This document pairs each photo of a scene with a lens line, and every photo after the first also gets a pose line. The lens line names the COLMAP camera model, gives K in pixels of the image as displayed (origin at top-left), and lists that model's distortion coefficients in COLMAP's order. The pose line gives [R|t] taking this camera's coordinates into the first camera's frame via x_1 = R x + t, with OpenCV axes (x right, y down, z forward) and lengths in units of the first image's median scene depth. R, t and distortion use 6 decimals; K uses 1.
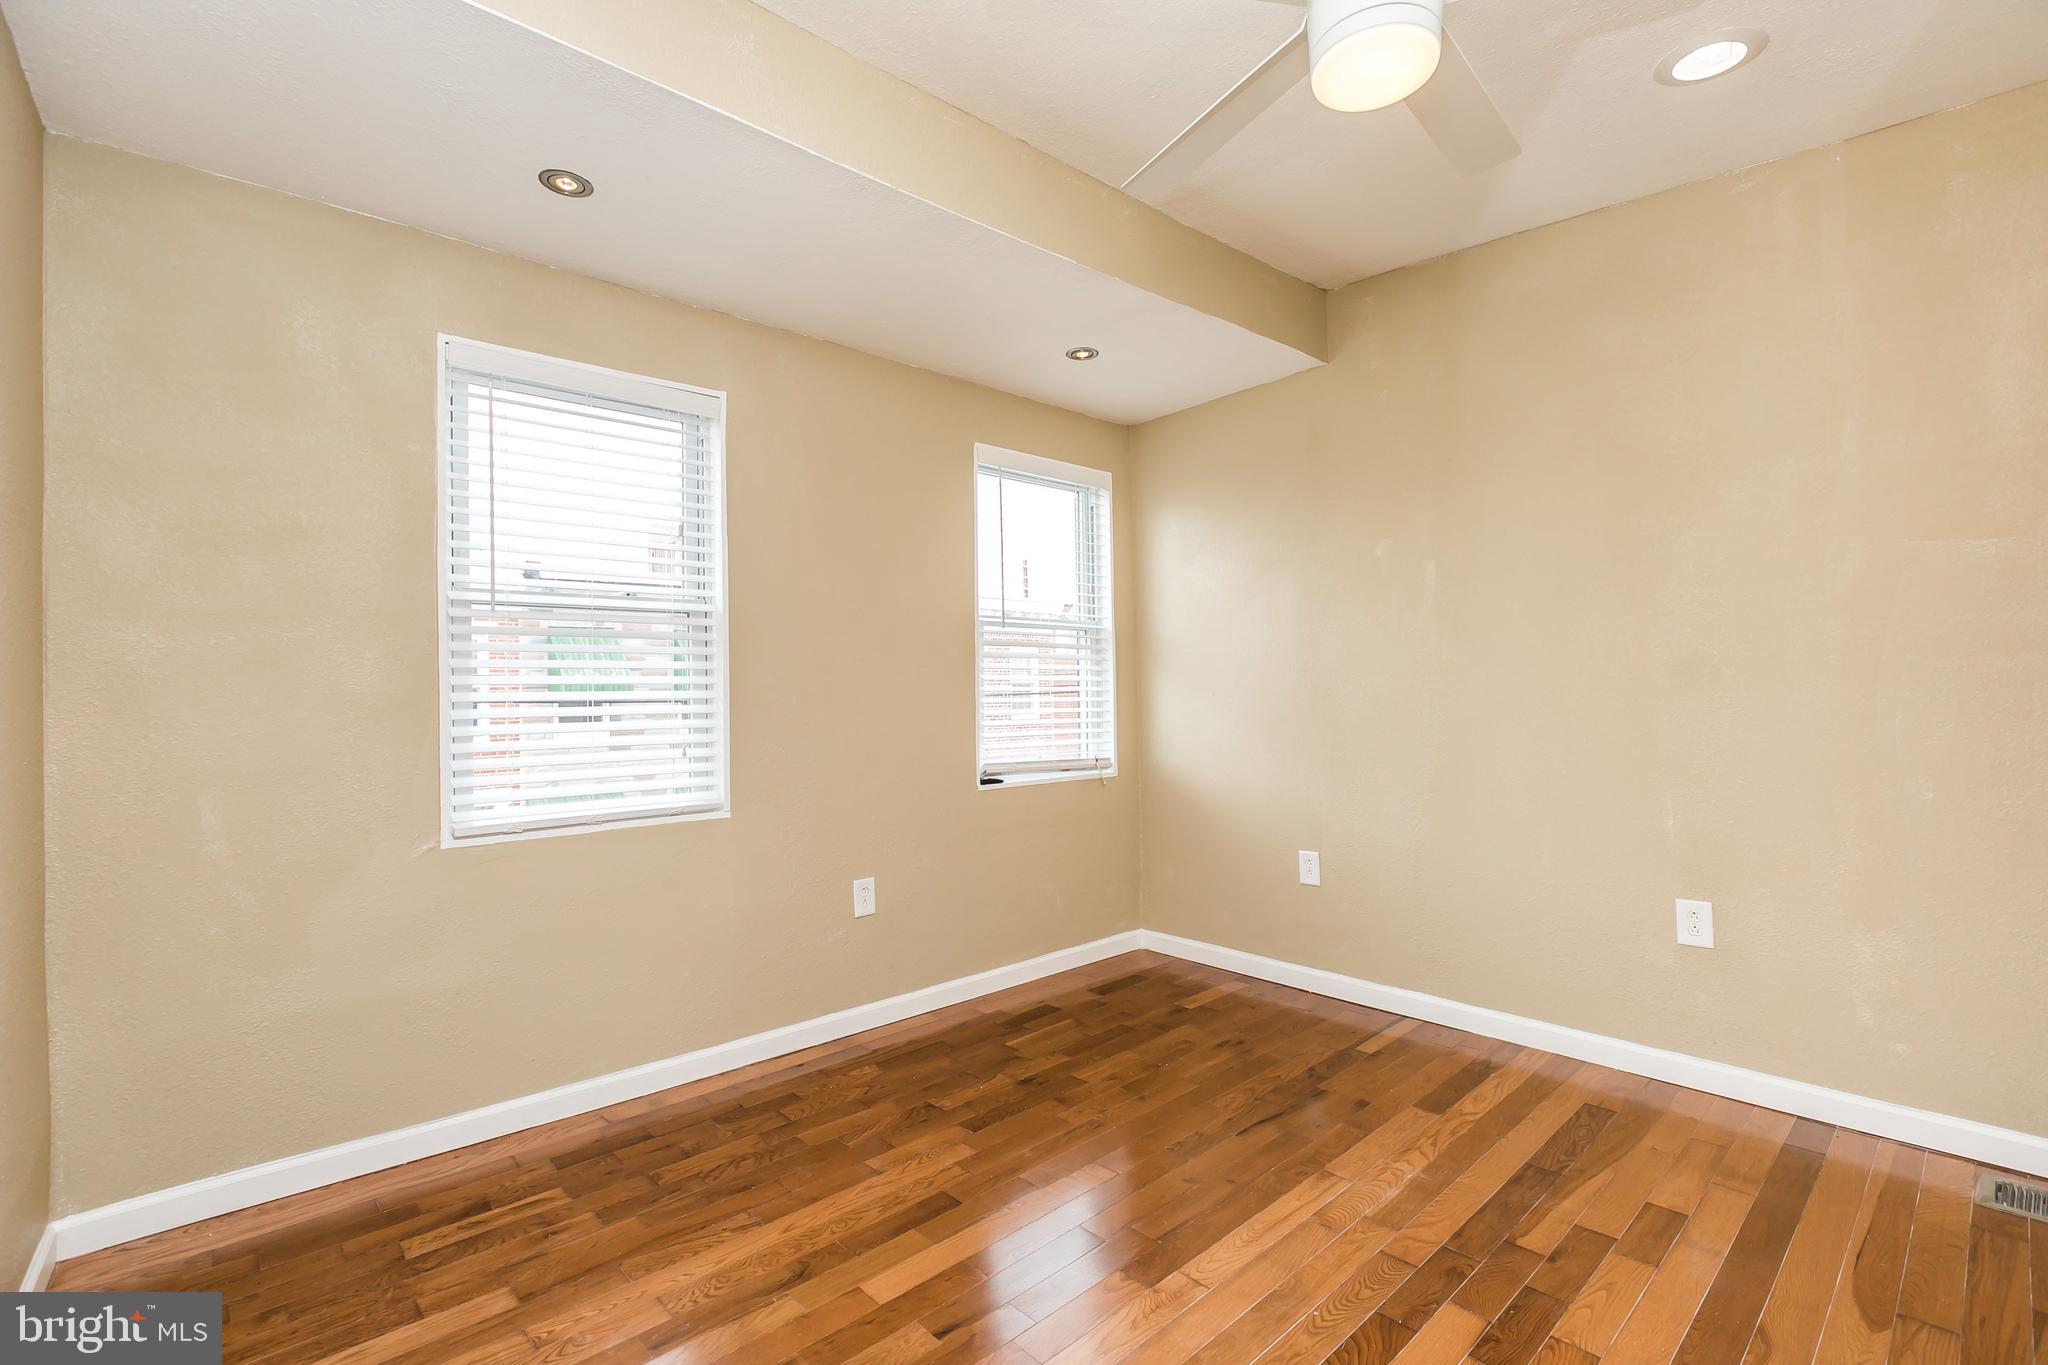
lens RADIAL K [[945.0, 0, 1022.1], [0, 945.0, 684.2], [0, 0, 1]] dist [0.000107, 0.001005]
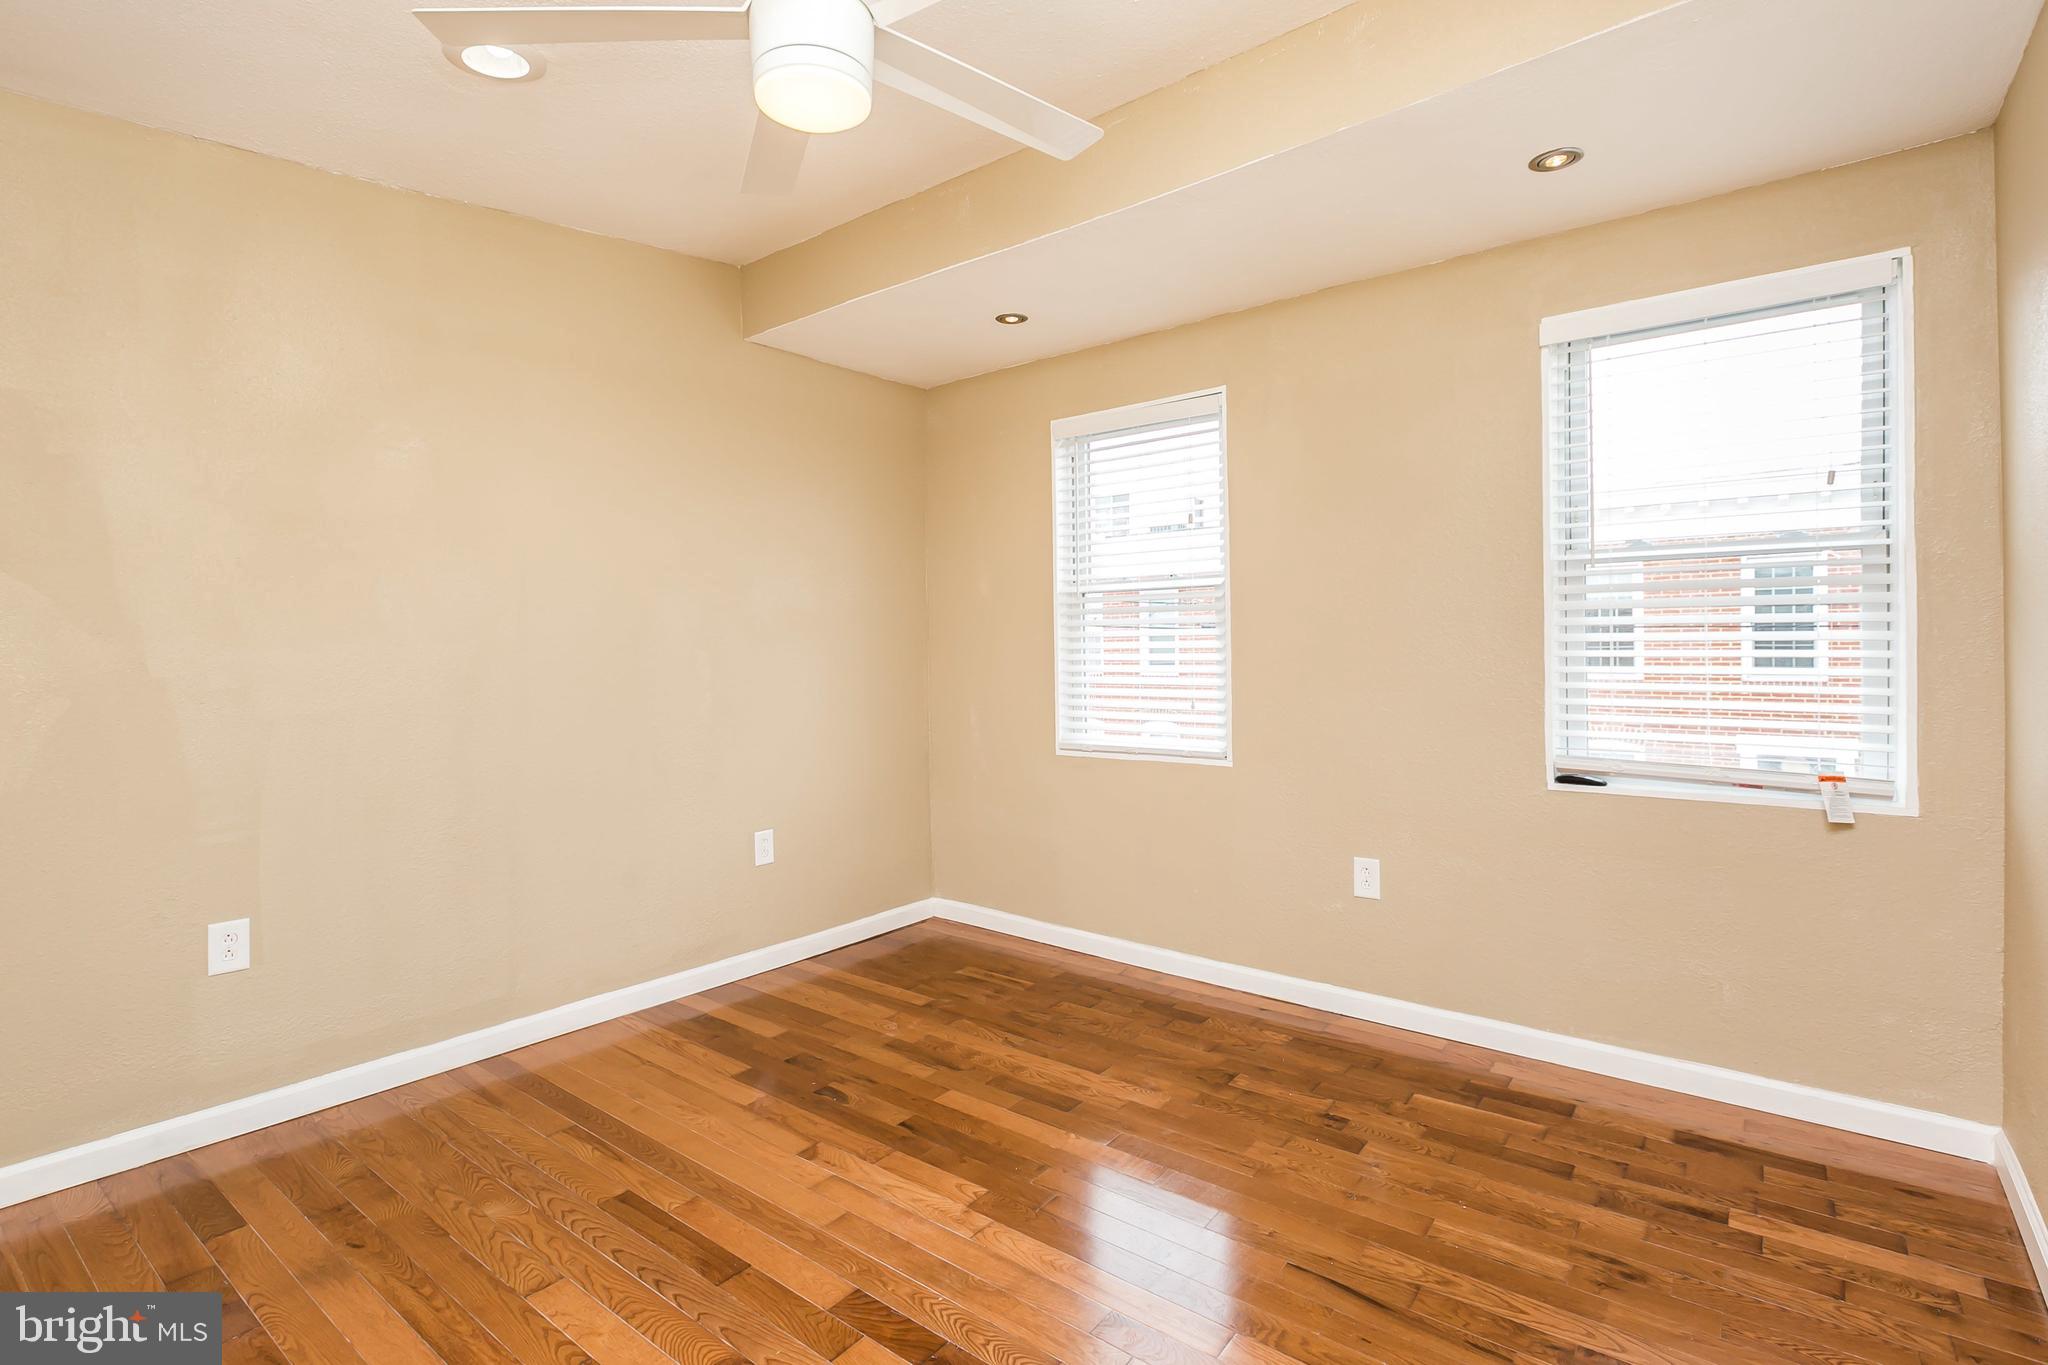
lens RADIAL K [[945.0, 0, 1023.0], [0, 945.0, 665.9], [0, 0, 1]] dist [0.000107, 0.001005]
pose [[0.161689, 0.020510, -0.986629, 0.746496], [0.006296, 0.999742, 0.021814, -0.005486], [0.986822, -0.009739, 0.161518, 0.561749]]
